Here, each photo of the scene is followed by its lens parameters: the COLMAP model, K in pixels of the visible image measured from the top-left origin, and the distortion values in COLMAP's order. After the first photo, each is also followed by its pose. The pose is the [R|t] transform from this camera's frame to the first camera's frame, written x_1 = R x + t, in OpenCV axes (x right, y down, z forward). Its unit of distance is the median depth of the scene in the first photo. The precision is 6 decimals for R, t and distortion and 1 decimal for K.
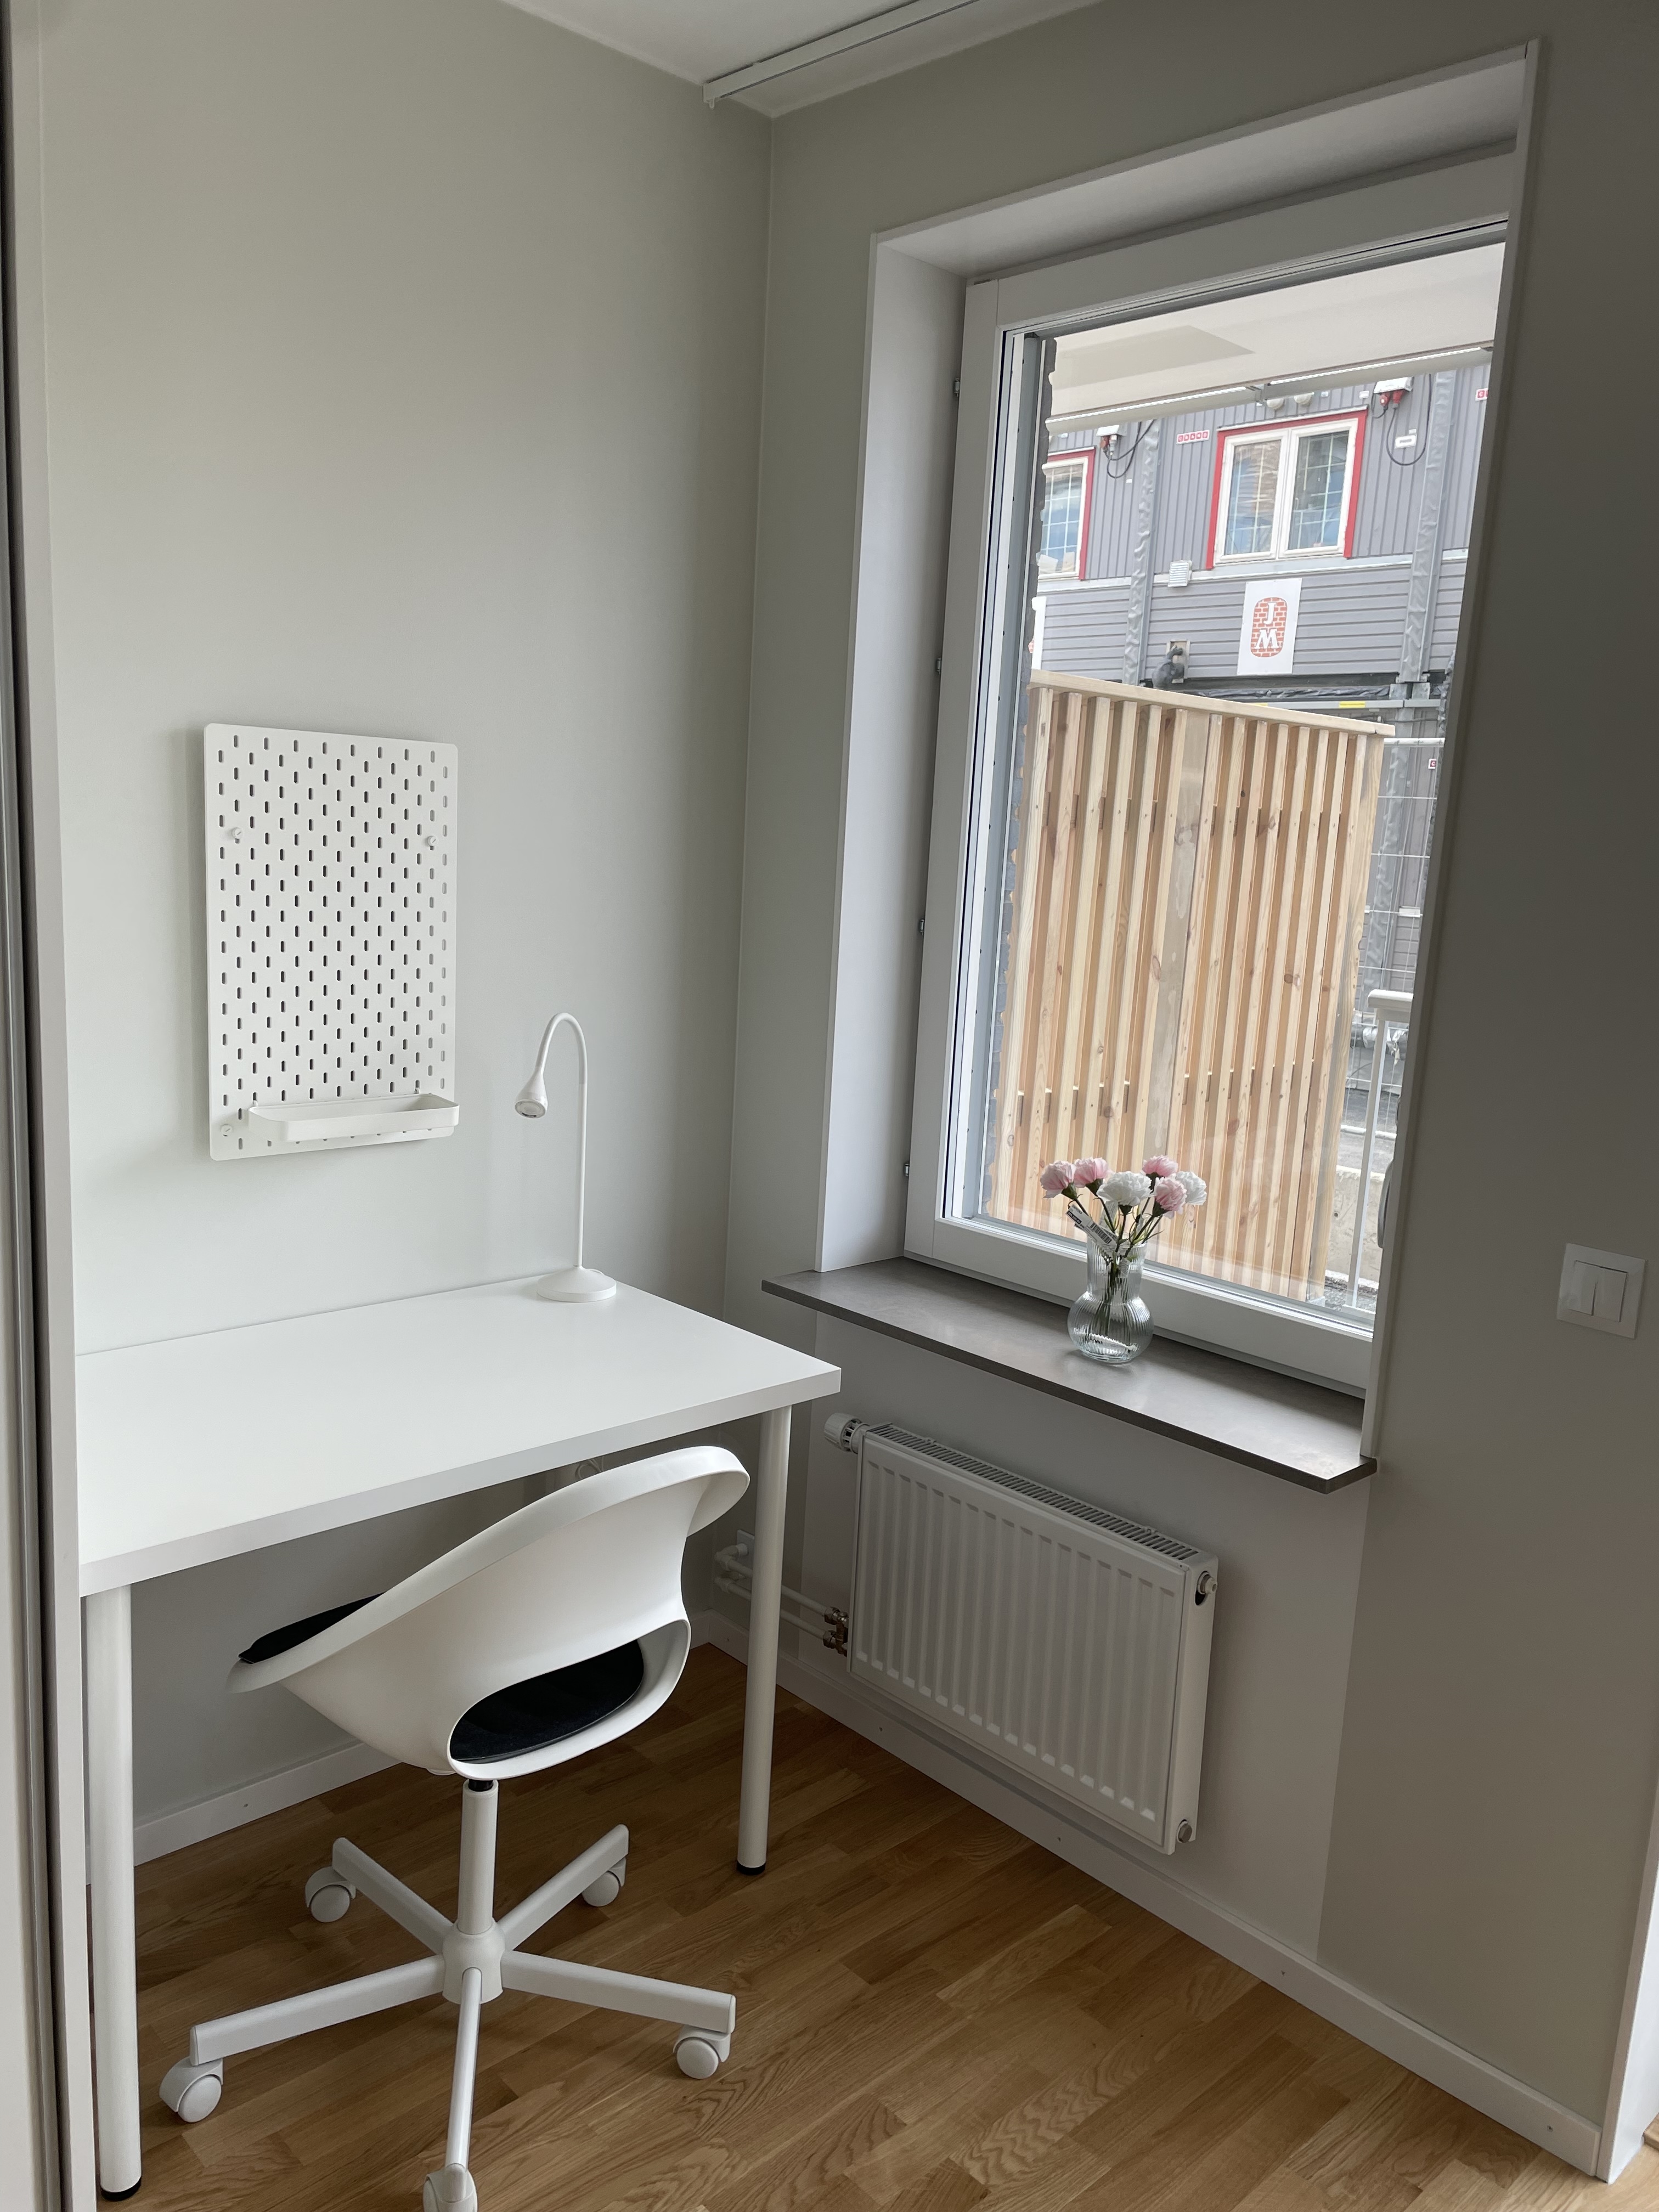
lens RADIAL K [[1666.2, 0, 836.4], [0, 1666.2, 1100.8], [0, 0, 1]] dist [0.045335, -0.072610]
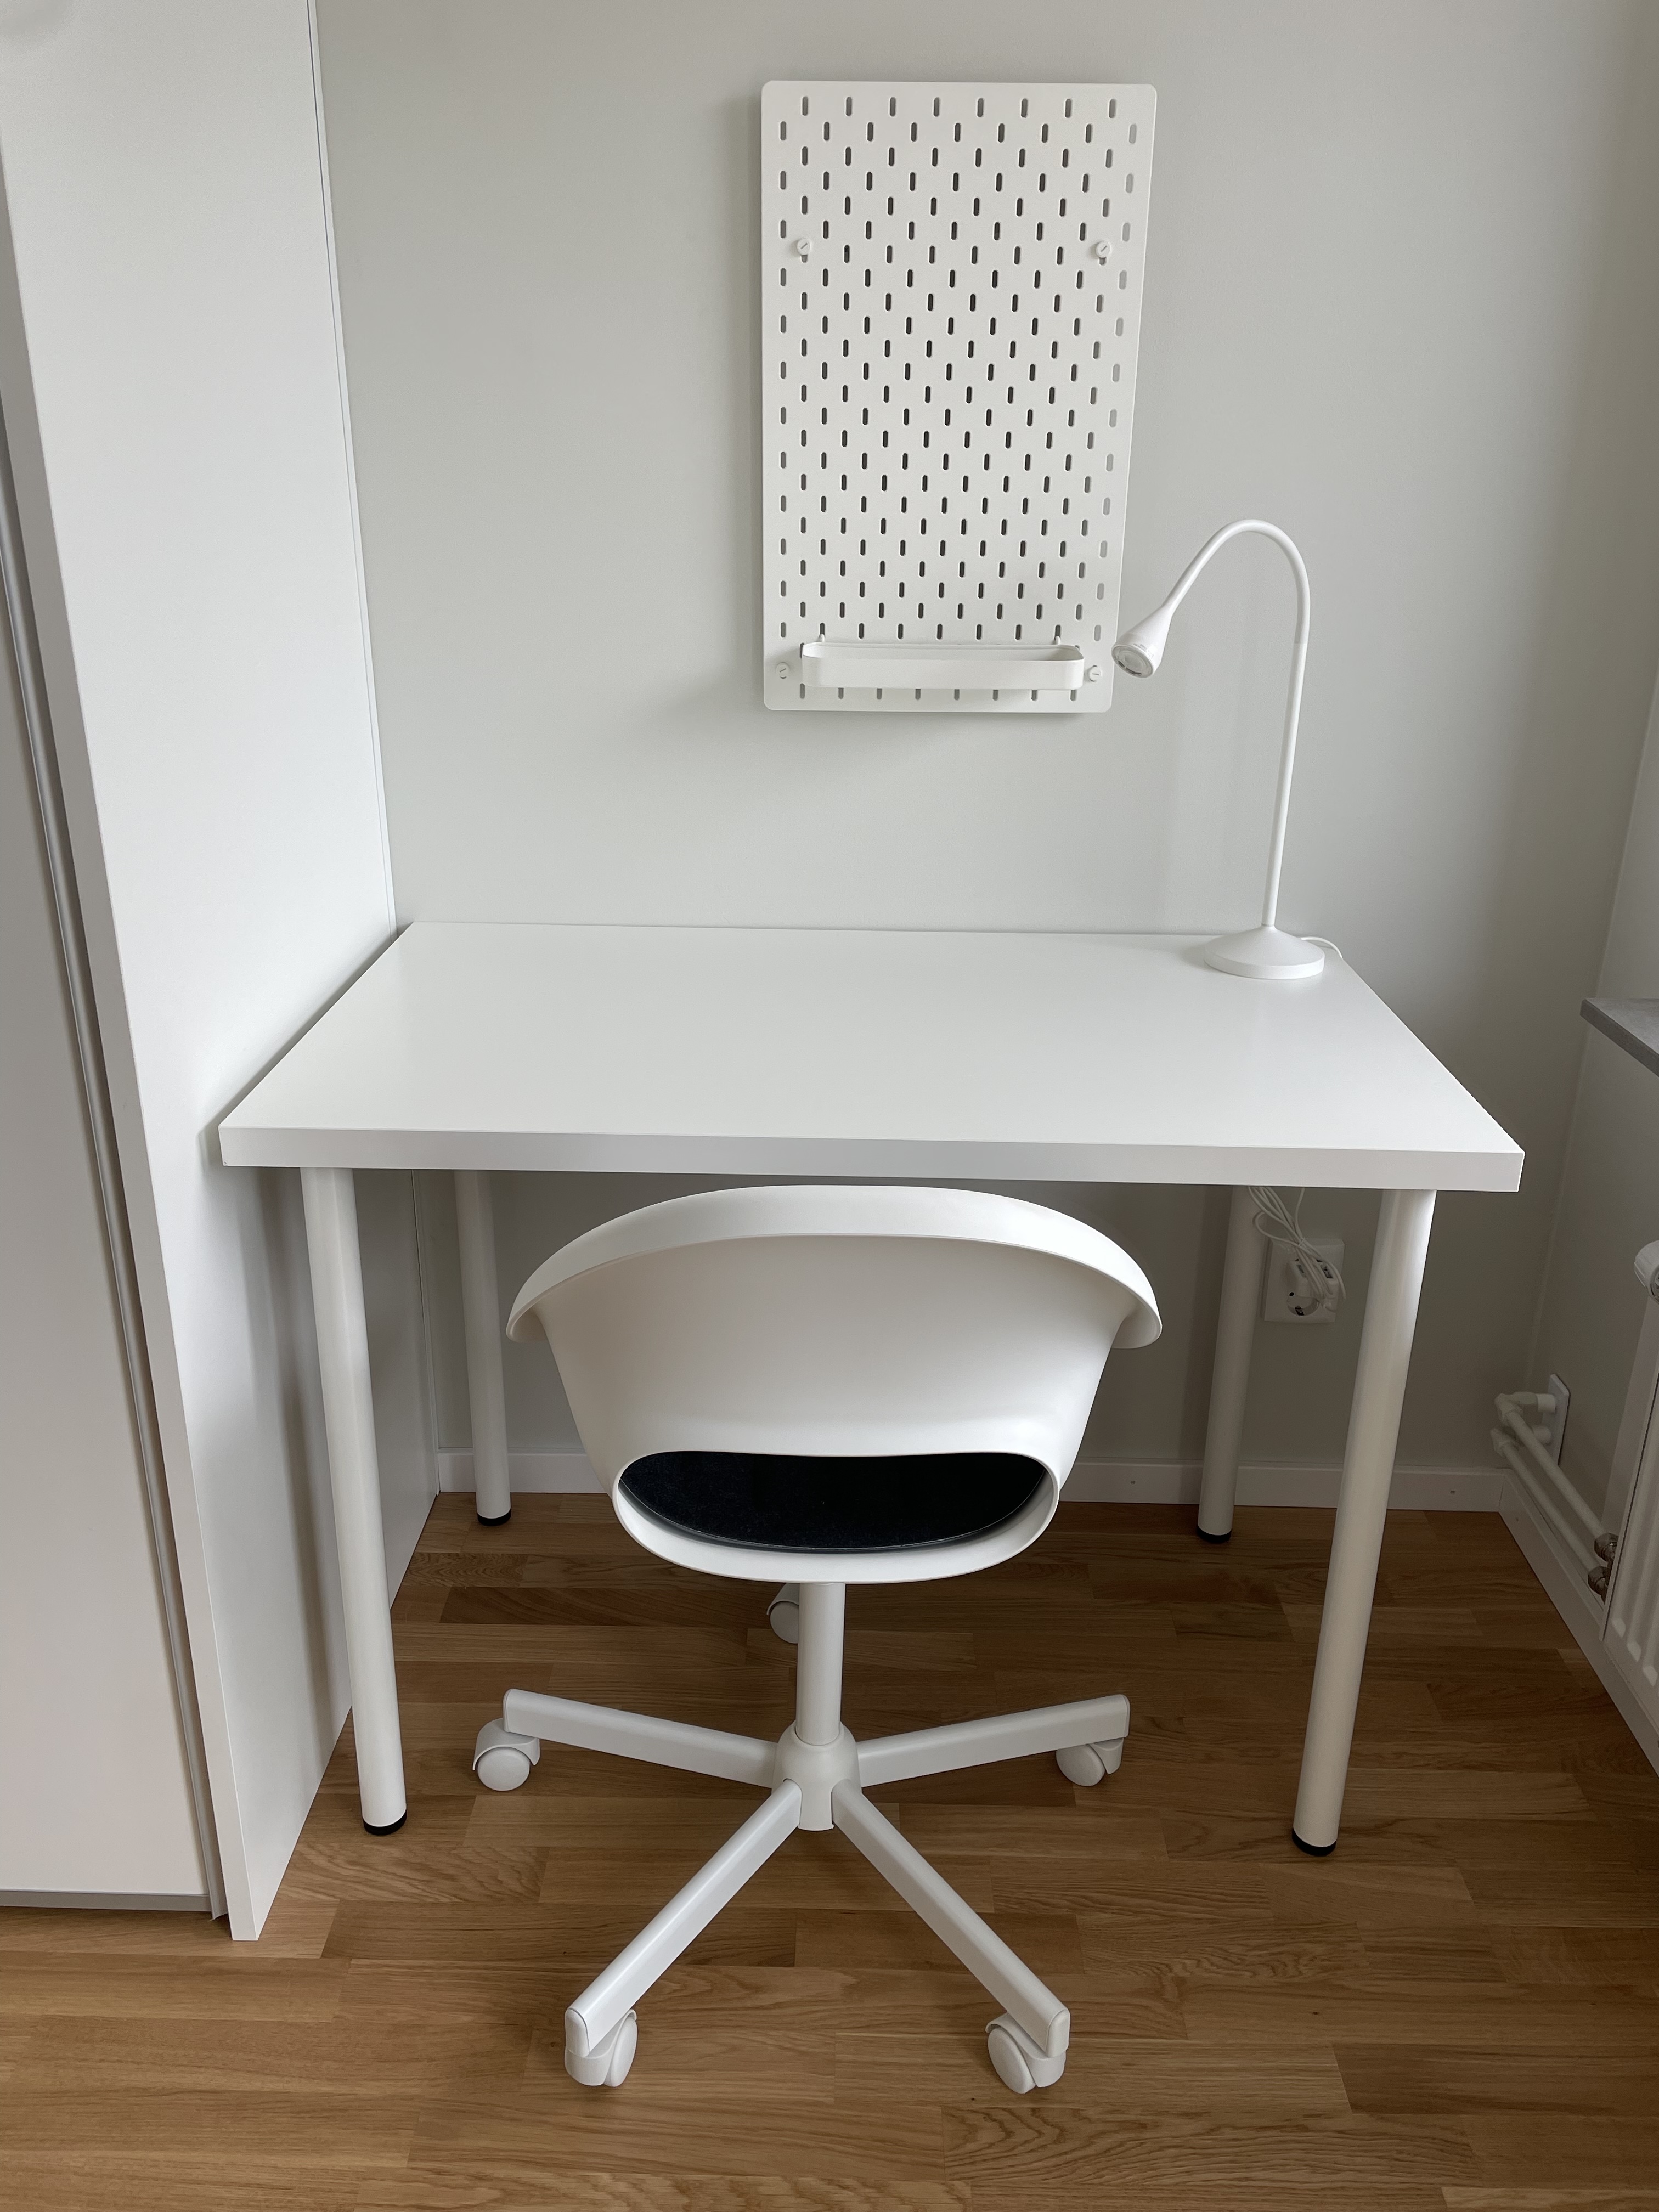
lens RADIAL K [[1666.2, 0, 817.0], [0, 1666.2, 1098.6], [0, 0, 1]] dist [0.045335, -0.072610]
pose [[0.709997, 0.211753, -0.671614, 0.210592], [-0.088673, 0.973011, 0.213040, 0.044154], [0.698600, -0.091704, 0.709612, 0.438131]]
